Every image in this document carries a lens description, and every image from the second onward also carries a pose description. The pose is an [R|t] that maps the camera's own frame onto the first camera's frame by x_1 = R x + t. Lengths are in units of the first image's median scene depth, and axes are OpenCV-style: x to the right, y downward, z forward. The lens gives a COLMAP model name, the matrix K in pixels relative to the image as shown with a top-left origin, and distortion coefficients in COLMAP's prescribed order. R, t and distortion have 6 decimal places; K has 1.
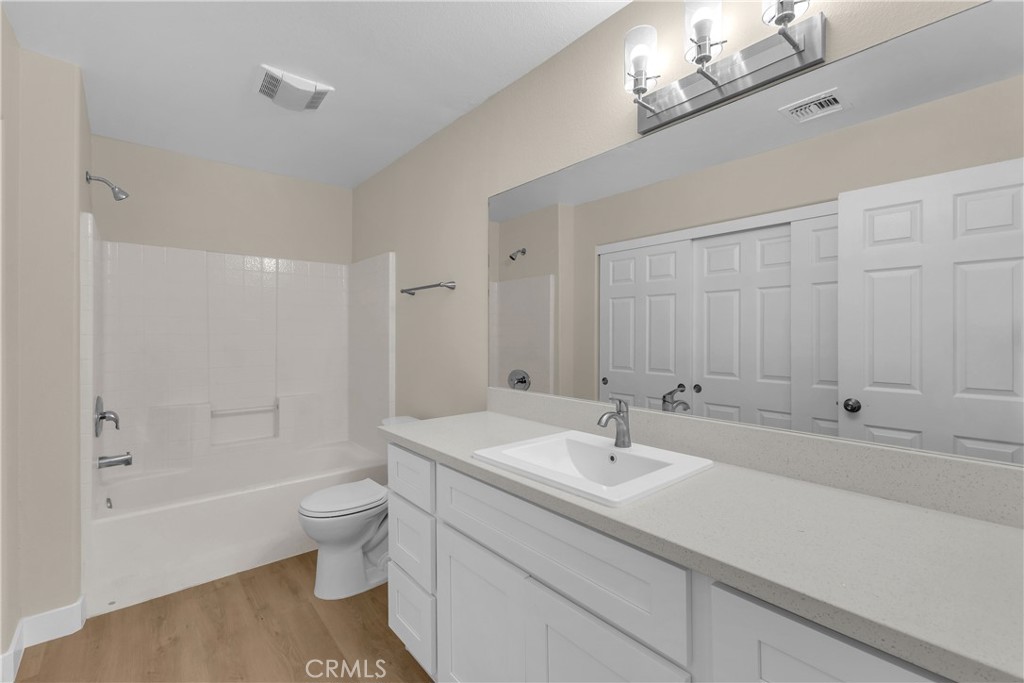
lens RADIAL K [[441.5, 0, 519.3], [0, 441.5, 337.2], [0, 0, 1]] dist [0.004071, 0.000291]
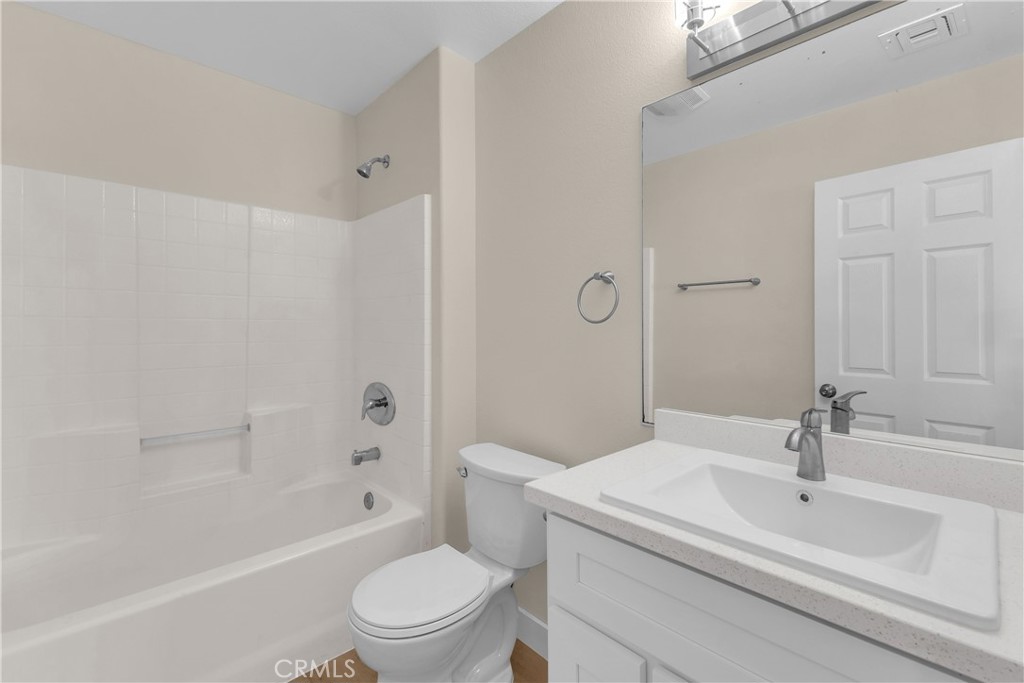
lens RADIAL K [[444.1, 0, 512.0], [0, 444.1, 341.5], [0, 0, 1]] dist [0.012637, 0.000304]
pose [[0.995838, -0.000487, 0.091136, -0.145018], [-0.003593, 0.998999, 0.044597, 0.000141], [-0.091067, -0.044739, 0.994839, 0.170349]]
